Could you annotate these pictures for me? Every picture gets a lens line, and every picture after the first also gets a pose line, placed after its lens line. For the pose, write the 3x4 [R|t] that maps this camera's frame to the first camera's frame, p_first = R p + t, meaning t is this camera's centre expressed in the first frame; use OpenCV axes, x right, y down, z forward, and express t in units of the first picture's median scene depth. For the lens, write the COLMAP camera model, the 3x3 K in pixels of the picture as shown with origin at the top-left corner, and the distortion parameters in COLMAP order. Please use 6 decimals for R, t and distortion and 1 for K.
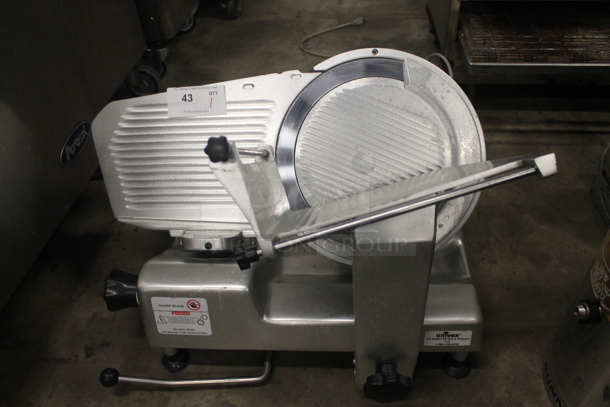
lens RADIAL K [[503.1, 0, 305.0], [0, 503.1, 203.5], [0, 0, 1]] dist [-0.158664, 0.118519]
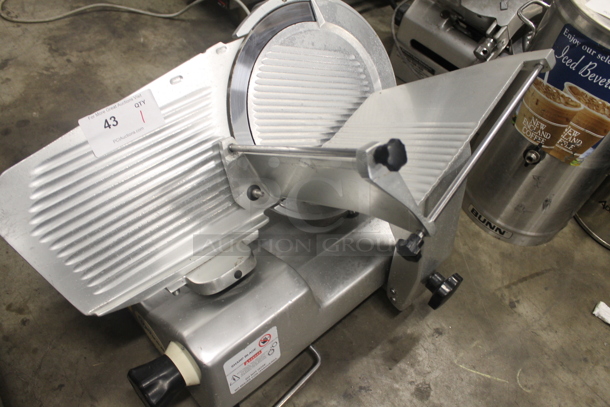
lens RADIAL K [[503.1, 0, 305.0], [0, 503.1, 203.5], [0, 0, 1]] dist [-0.158664, 0.118519]
pose [[0.695808, -0.466544, 0.546066, -0.492189], [0.366539, 0.884497, 0.288640, -0.211973], [-0.617657, -0.000684, 0.786447, 0.249781]]
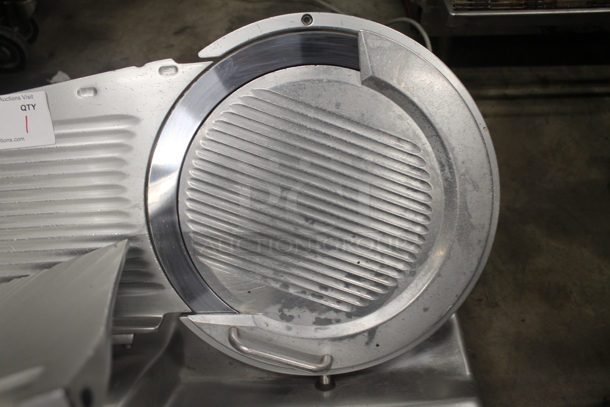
lens RADIAL K [[515.3, 0, 302.8], [0, 515.3, 175.5], [0, 0, 1]] dist [-0.173247, 0.133444]
pose [[0.994173, -0.060613, 0.089139, 0.073021], [0.053623, 0.995446, 0.078818, -0.171976], [-0.093511, -0.073578, 0.992896, 0.404972]]
